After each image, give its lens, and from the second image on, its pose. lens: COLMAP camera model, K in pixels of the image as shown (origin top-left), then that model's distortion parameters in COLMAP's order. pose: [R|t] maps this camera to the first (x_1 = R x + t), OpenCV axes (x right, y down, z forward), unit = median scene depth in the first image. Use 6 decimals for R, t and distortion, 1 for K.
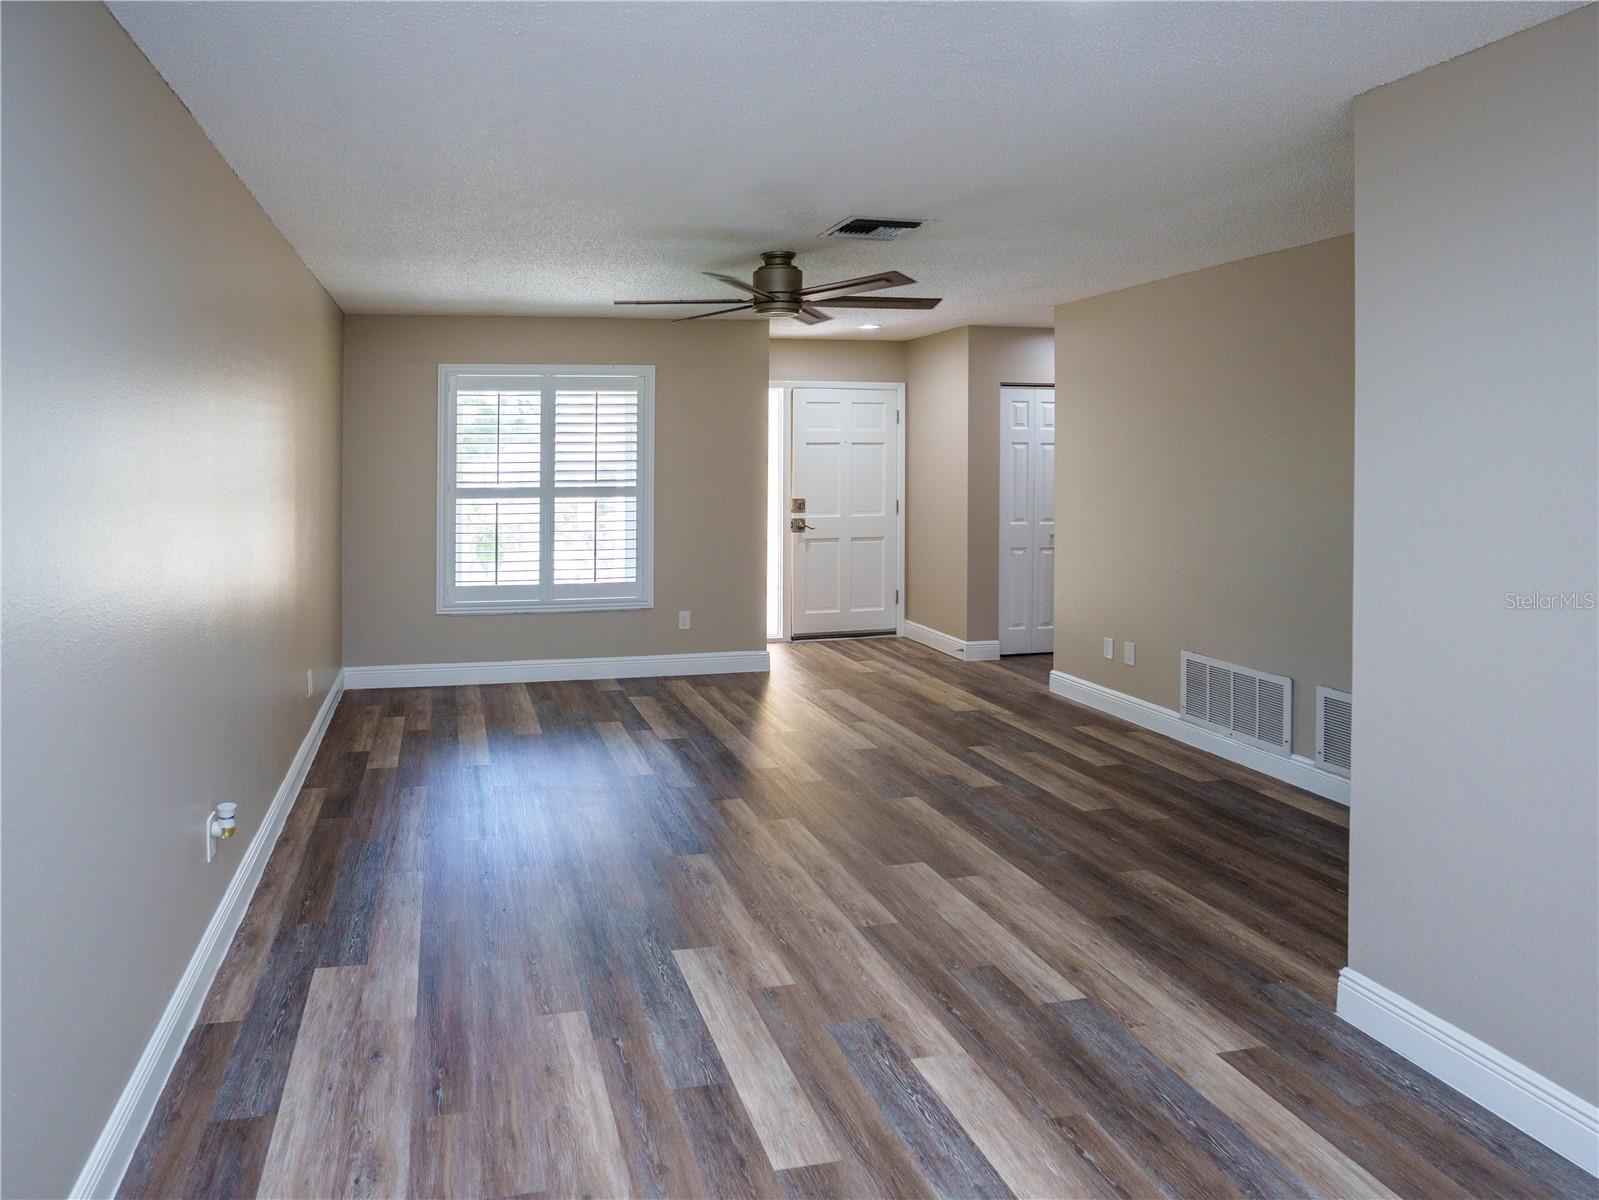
lens RADIAL K [[944.8, 0, 620.6], [0, 944.8, 457.1], [0, 0, 1]] dist [-0.051669, 0.019610]
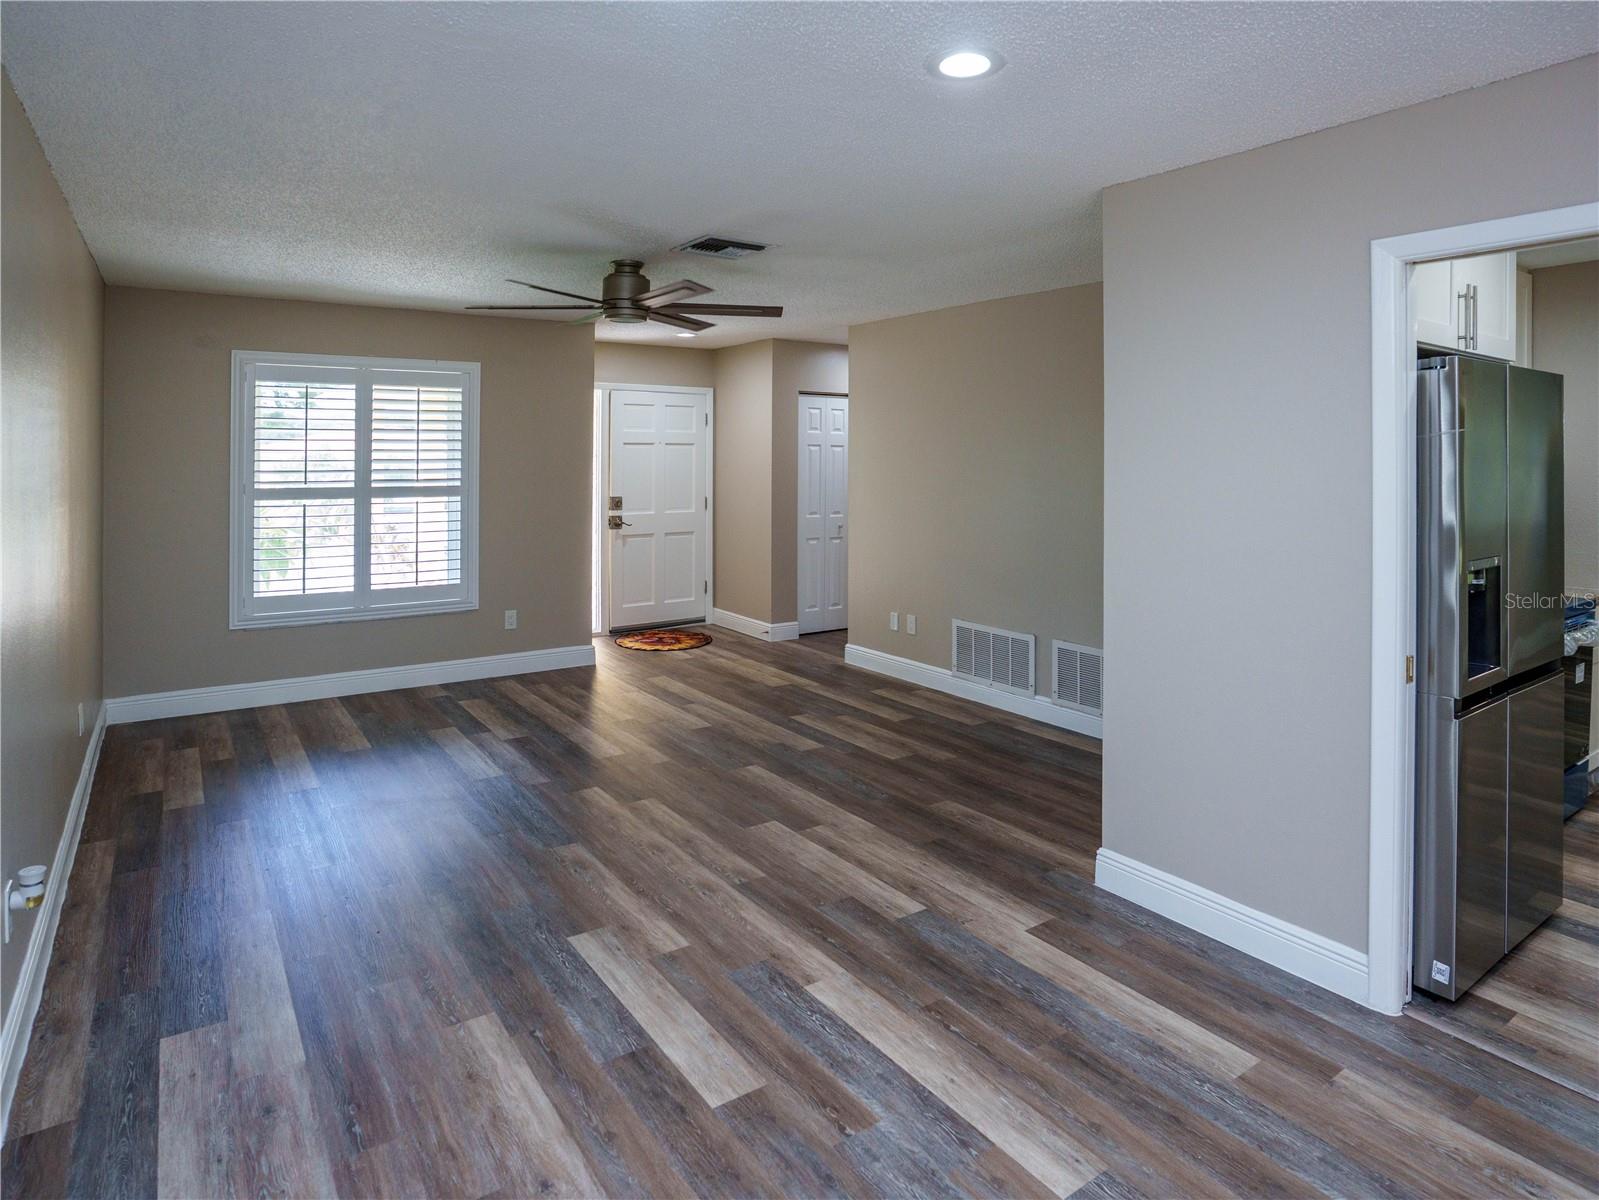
lens RADIAL K [[925.2, 0, 791.0], [0, 925.2, 455.1], [0, 0, 1]] dist [-0.041765, 0.017180]
pose [[0.914026, 0.006713, 0.405600, -0.102546], [-0.006127, 0.999977, -0.002745, -0.000145], [-0.405609, 0.000024, 0.914046, -0.013947]]
